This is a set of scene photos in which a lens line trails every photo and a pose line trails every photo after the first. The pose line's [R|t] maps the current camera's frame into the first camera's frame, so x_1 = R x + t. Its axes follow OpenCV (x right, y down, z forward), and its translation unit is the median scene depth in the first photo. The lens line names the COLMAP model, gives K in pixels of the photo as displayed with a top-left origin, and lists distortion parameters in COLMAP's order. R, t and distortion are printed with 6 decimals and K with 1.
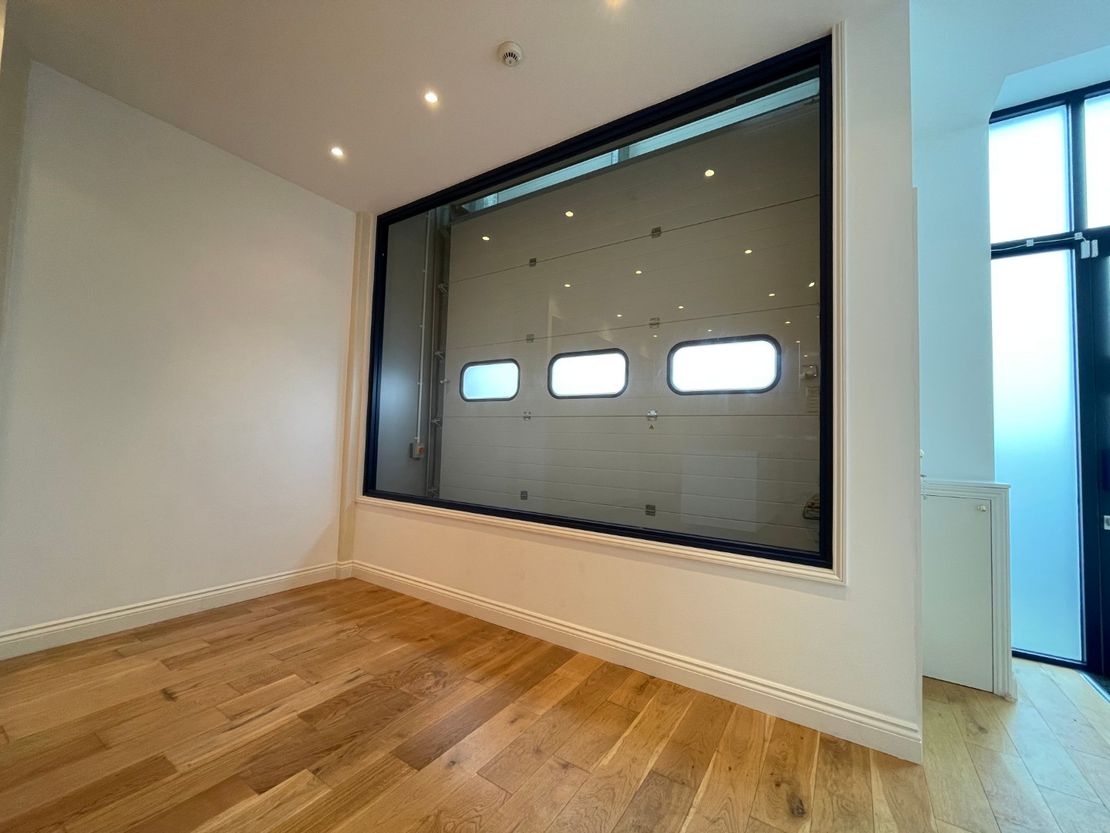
lens RADIAL K [[447.2, 0, 560.1], [0, 447.2, 415.5], [0, 0, 1]] dist [-0.002189, -0.000294]
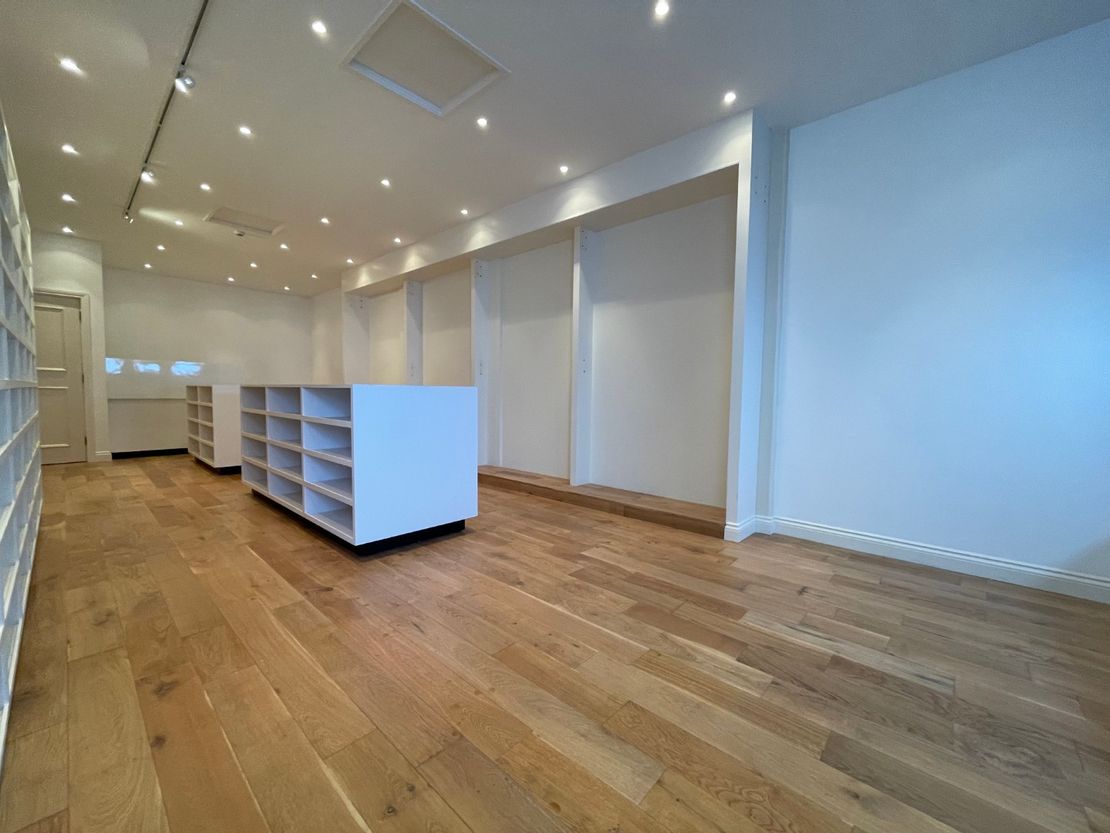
lens RADIAL K [[447.2, 0, 560.9], [0, 447.2, 418.3], [0, 0, 1]] dist [-0.002189, -0.000294]
pose [[-0.158440, 0.022203, -0.987119, 0.430445], [0.034781, 0.999252, 0.016893, 0.082349], [0.986756, -0.031656, -0.159094, 0.489139]]
